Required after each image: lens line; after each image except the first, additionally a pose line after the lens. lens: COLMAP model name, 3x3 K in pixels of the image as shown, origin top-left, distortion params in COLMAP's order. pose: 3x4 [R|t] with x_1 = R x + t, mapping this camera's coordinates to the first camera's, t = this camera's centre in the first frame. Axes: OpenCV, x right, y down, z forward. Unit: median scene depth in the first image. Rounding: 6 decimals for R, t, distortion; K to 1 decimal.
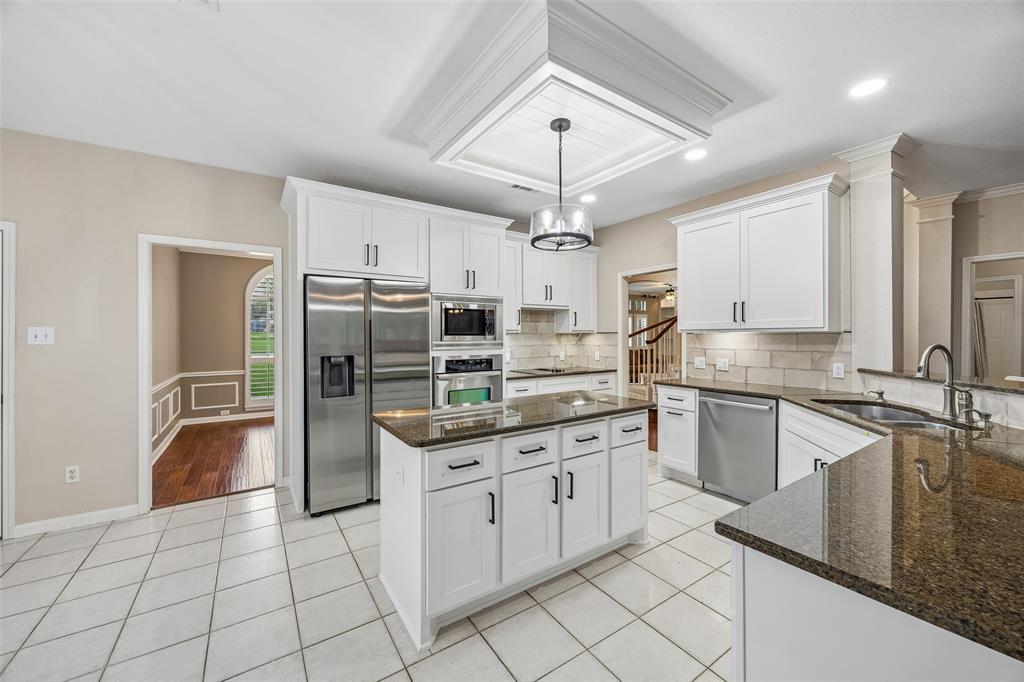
lens RADIAL K [[404.3, 0, 503.5], [0, 404.3, 335.0], [0, 0, 1]] dist [-0.003733, -0.000235]
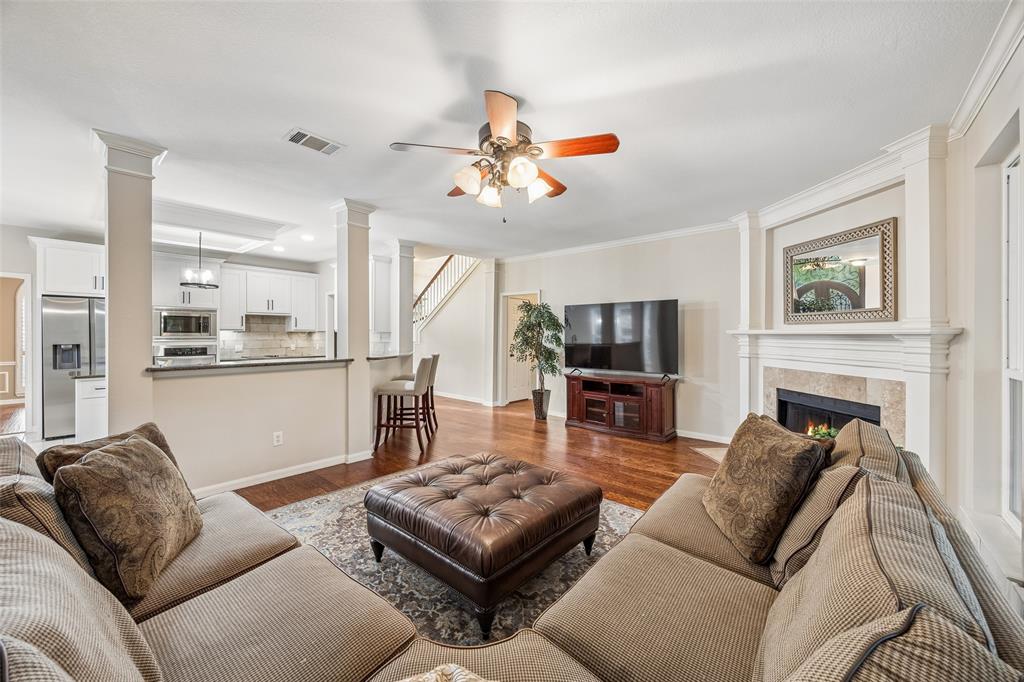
lens RADIAL K [[404.3, 0, 508.0], [0, 404.3, 336.3], [0, 0, 1]] dist [-0.003733, -0.000235]
pose [[0.961453, 0.004631, 0.274932, 0.686084], [-0.006583, 0.999959, 0.006177, -0.002769], [-0.274892, -0.007749, 0.961444, -0.852579]]
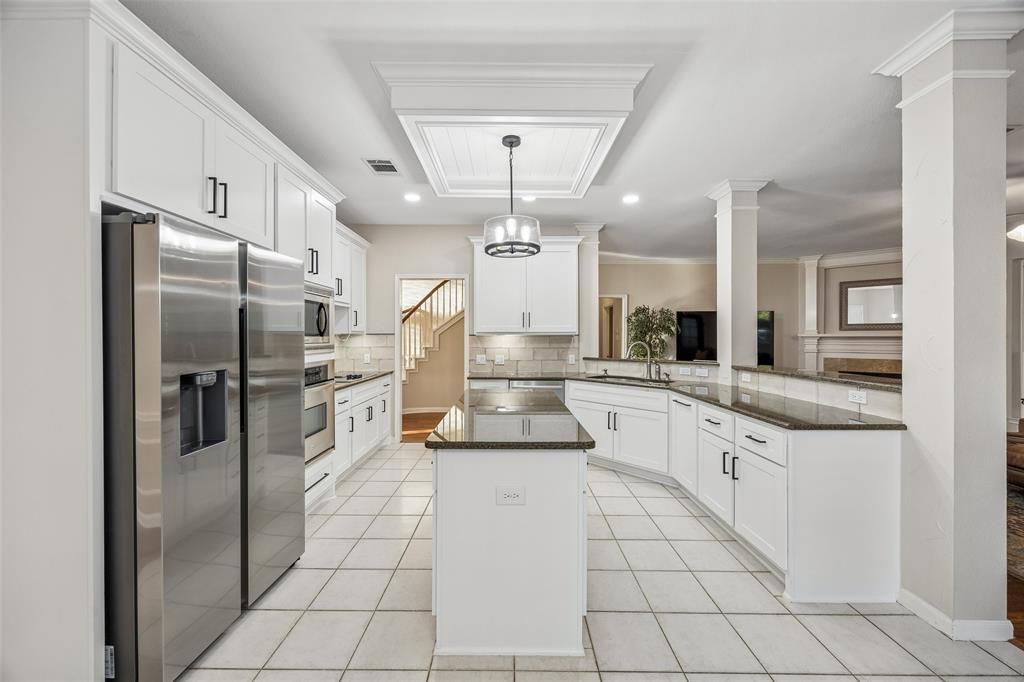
lens RADIAL K [[404.3, 0, 509.6], [0, 404.3, 339.5], [0, 0, 1]] dist [-0.003733, -0.000235]
pose [[0.535781, 0.000143, 0.844357, -0.538037], [-0.003054, 0.999994, 0.001769, 0.006188], [-0.844351, -0.003527, 0.535778, 0.291880]]
